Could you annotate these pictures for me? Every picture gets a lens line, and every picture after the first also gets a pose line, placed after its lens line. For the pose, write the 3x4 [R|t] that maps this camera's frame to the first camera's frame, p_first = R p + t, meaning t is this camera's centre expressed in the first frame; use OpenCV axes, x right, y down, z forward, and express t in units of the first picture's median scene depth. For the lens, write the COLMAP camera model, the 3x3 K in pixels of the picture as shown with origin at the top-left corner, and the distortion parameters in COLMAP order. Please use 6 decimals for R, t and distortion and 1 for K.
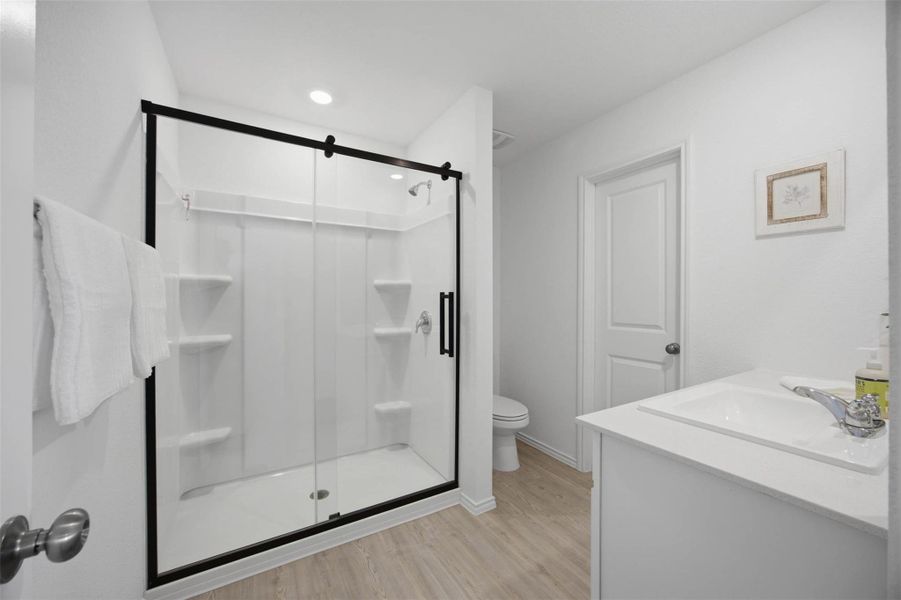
lens RADIAL K [[349.3, 0, 451.1], [0, 349.3, 297.3], [0, 0, 1]] dist [-0.030977, 0.012257]
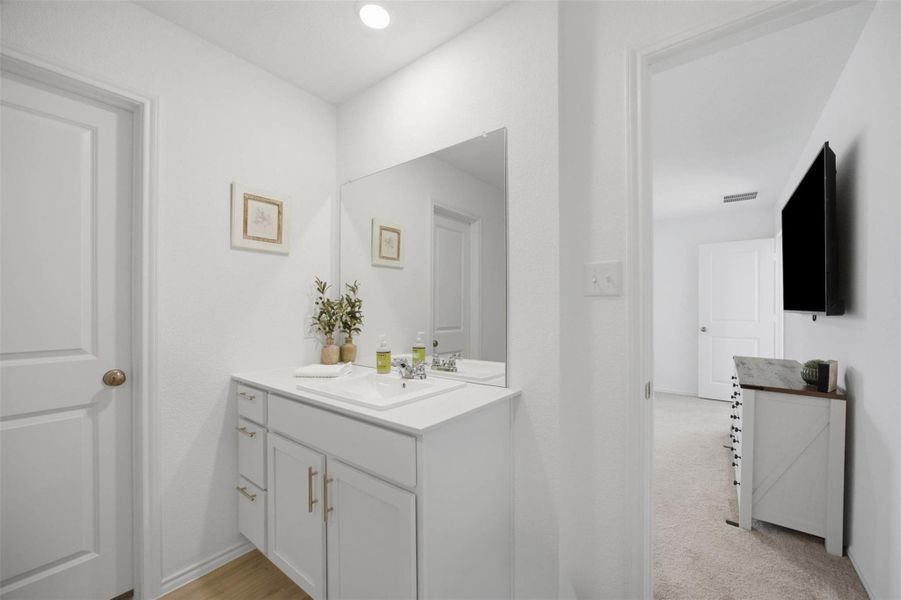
lens RADIAL K [[389.8, 0, 450.5], [0, 389.8, 300.0], [0, 0, 1]] dist [0.002111, 0.000163]
pose [[-0.418295, 0.002177, 0.908309, -0.471517], [-0.010967, 0.999912, -0.007447, -0.014317], [-0.908245, -0.013076, -0.418234, 0.927435]]
